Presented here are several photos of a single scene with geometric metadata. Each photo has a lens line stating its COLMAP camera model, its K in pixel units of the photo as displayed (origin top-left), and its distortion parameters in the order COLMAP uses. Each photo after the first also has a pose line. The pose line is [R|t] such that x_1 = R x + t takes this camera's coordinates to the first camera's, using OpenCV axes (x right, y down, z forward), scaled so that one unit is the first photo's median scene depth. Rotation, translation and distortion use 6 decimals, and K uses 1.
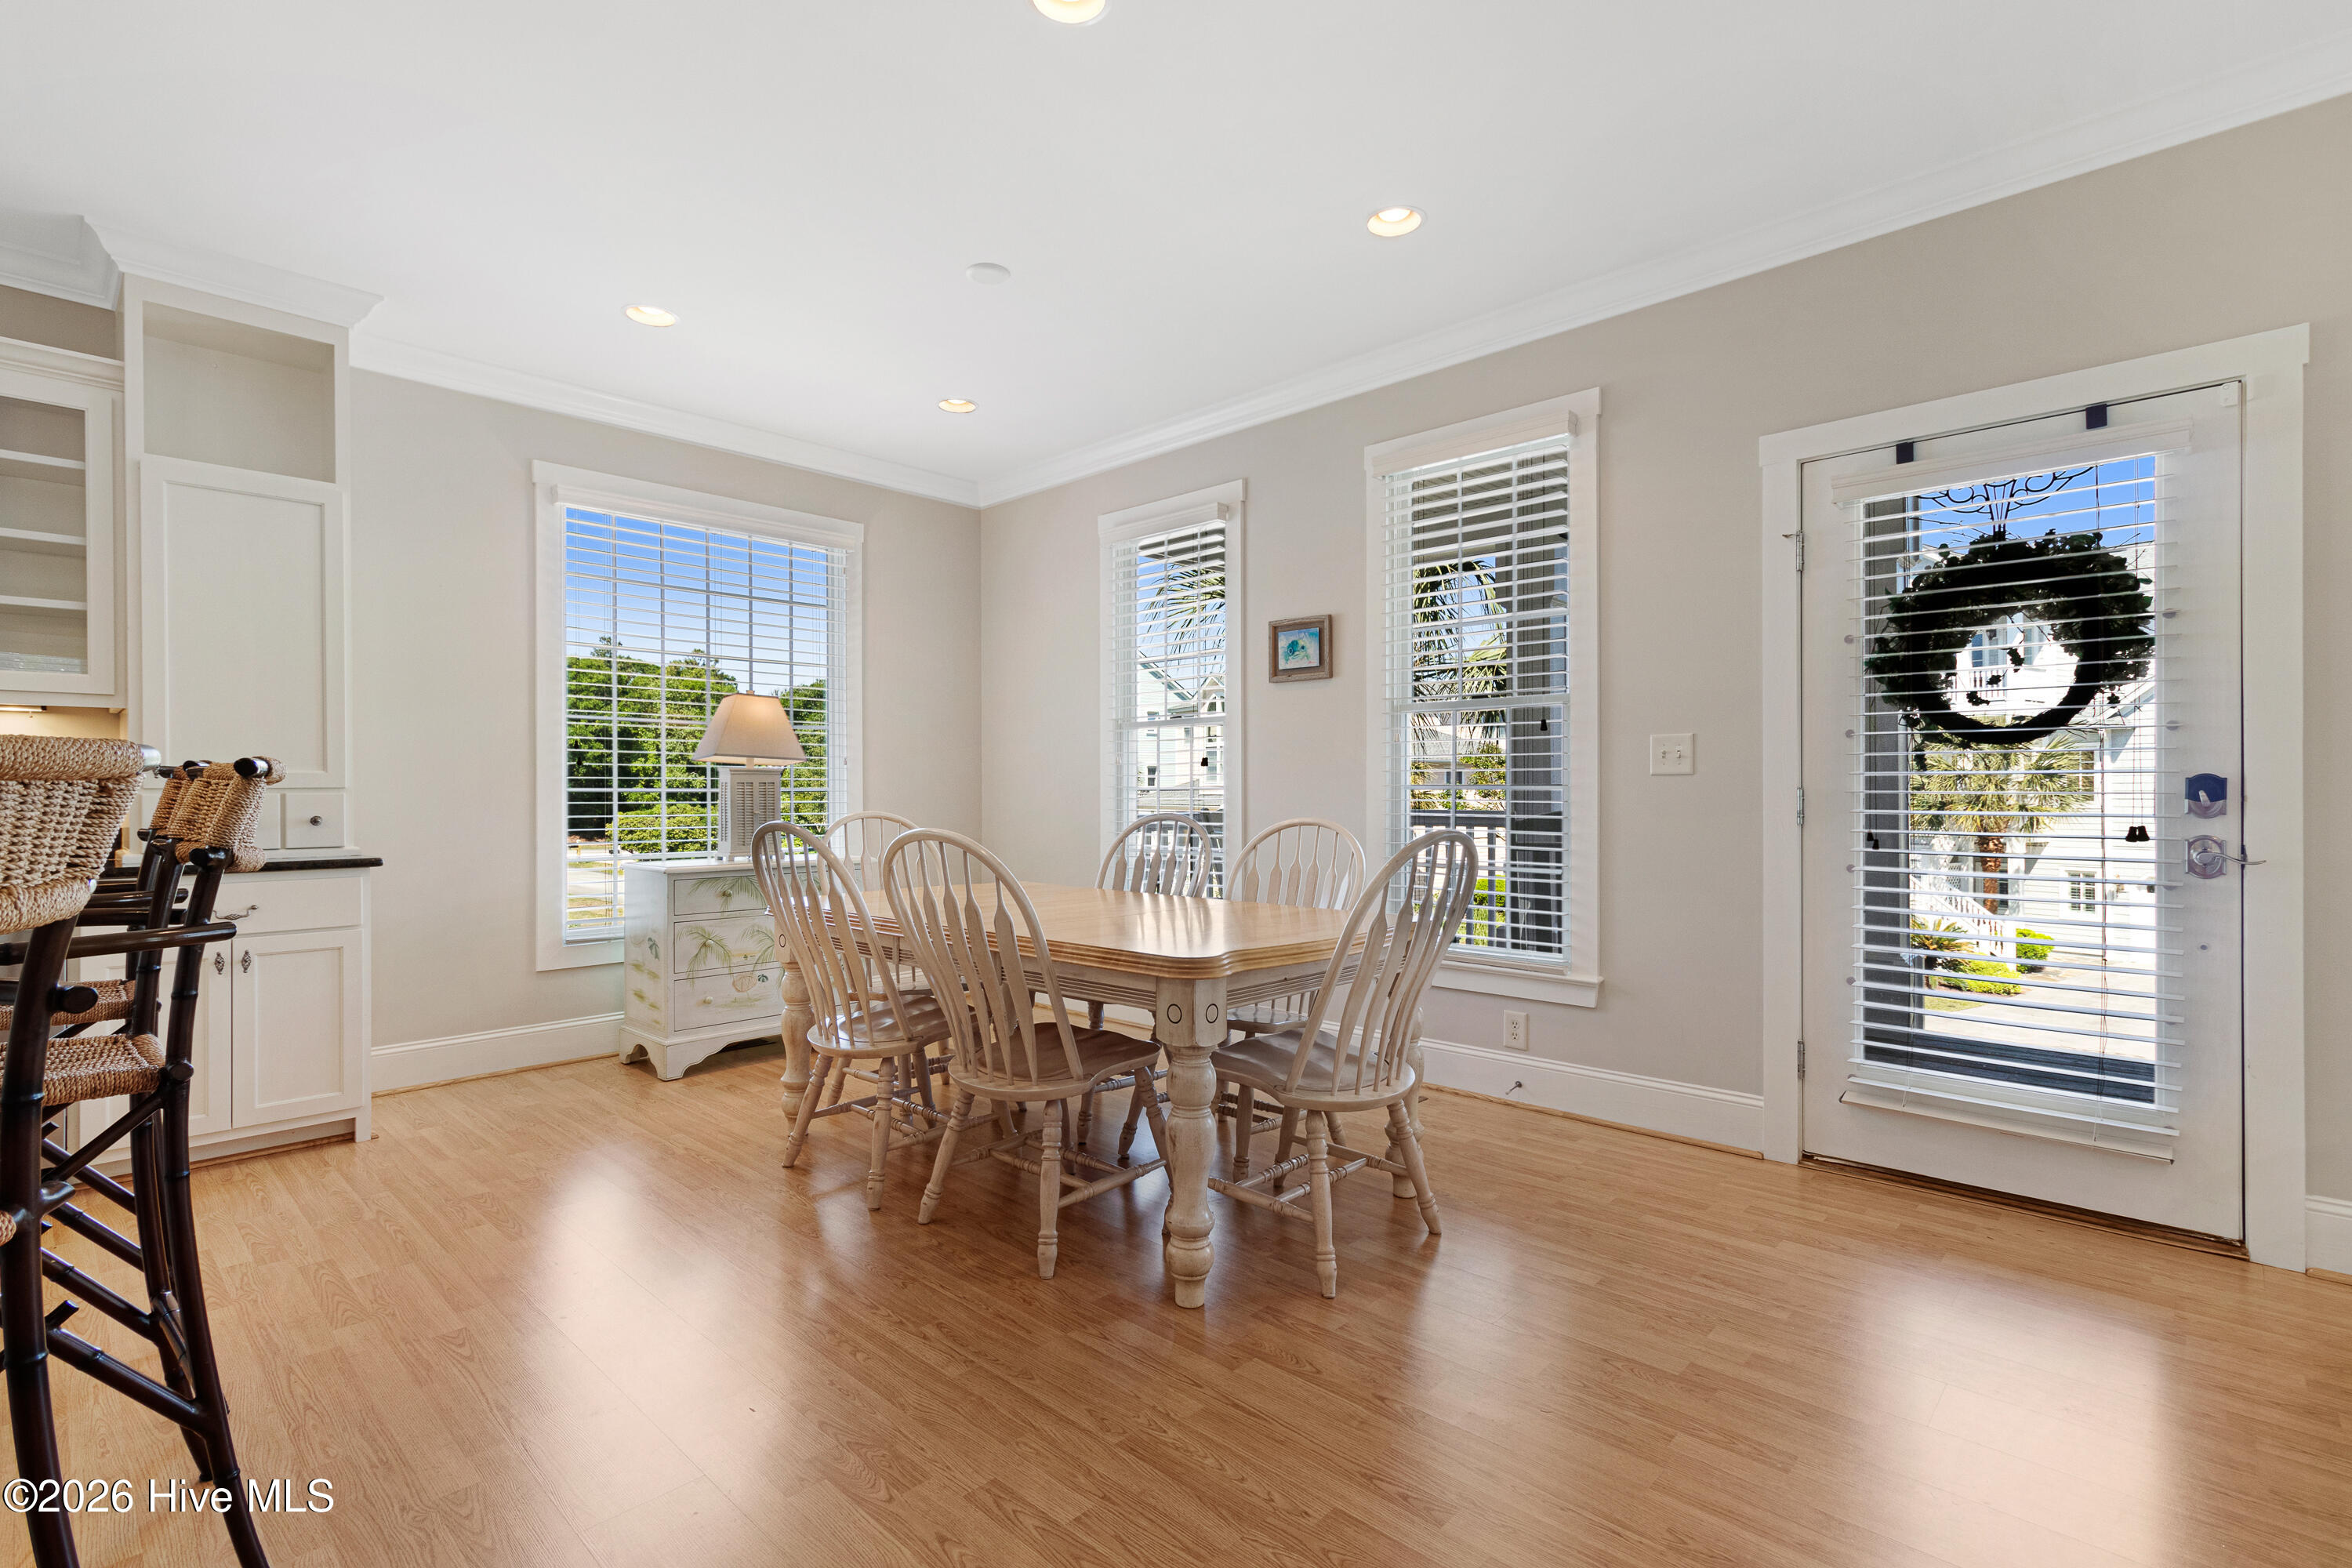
lens RADIAL K [[1113.0, 0, 1158.8], [0, 1113.0, 793.7], [0, 0, 1]] dist [0.004533, 0.002019]
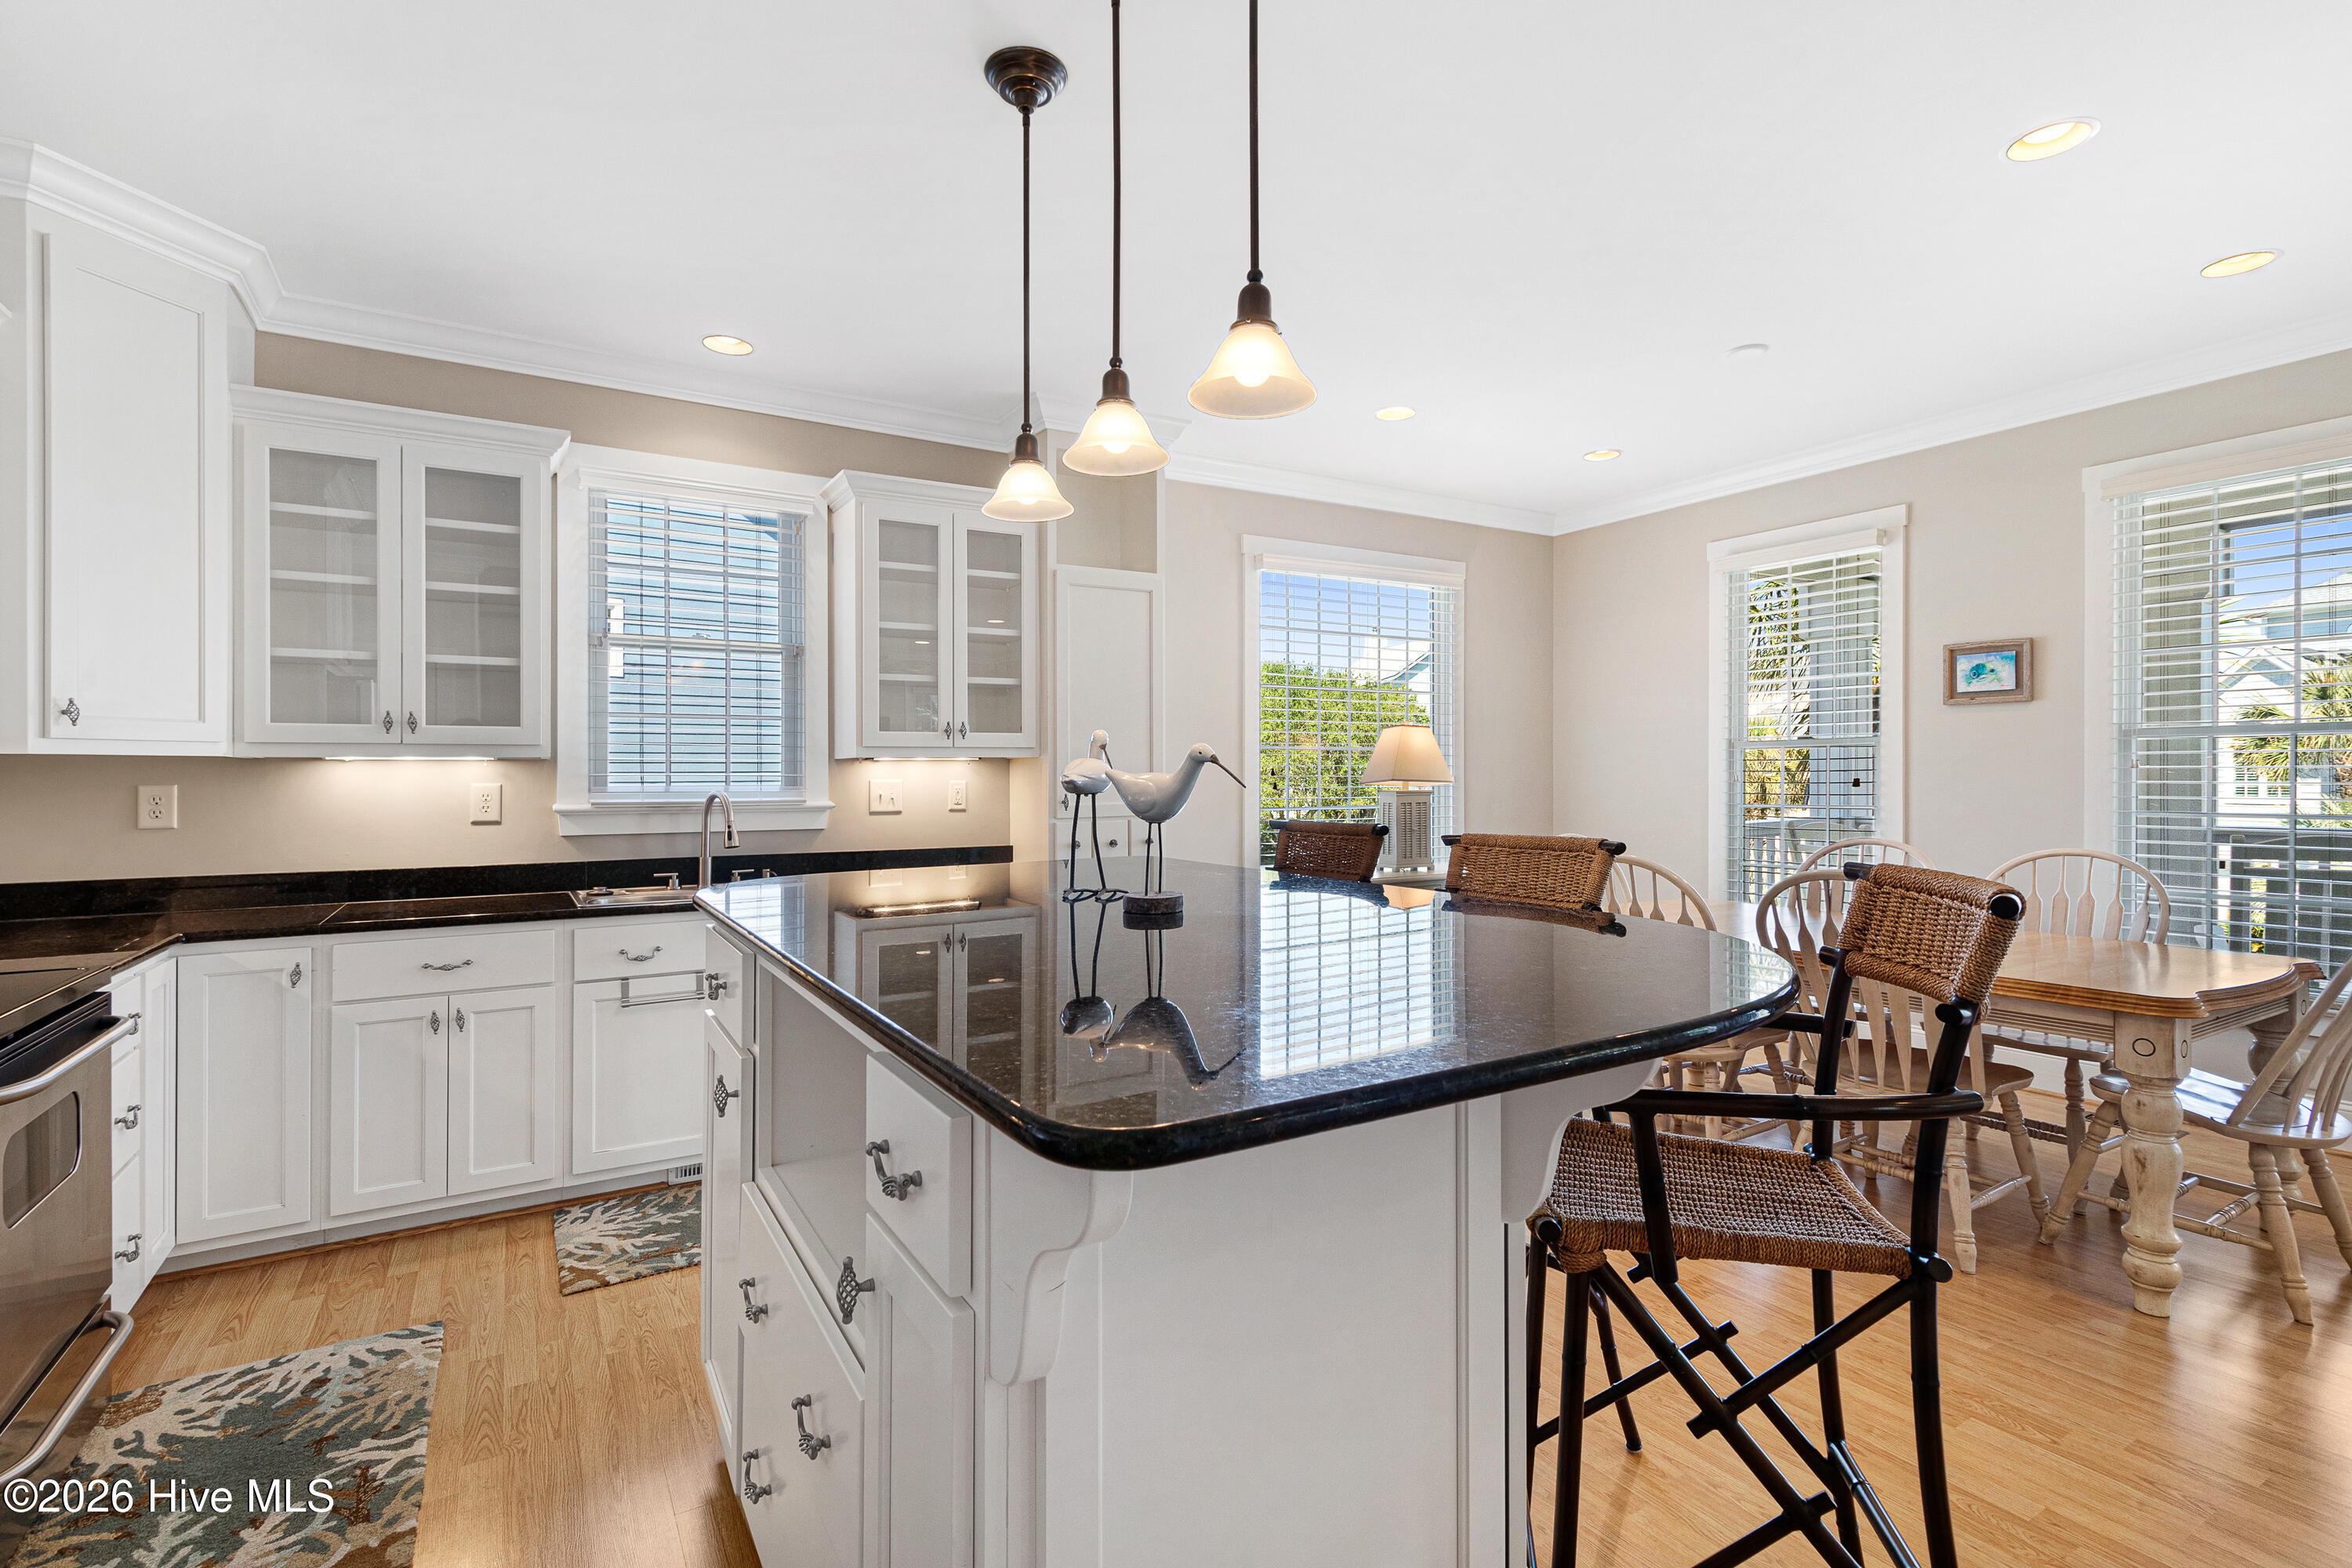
lens RADIAL K [[1113.0, 0, 1095.6], [0, 1113.0, 775.3], [0, 0, 1]] dist [0.004533, 0.002019]
pose [[0.964318, -0.003766, -0.264718, -0.473395], [0.004508, 0.999987, 0.002193, -0.052731], [0.264707, -0.003308, 0.964323, -0.230190]]
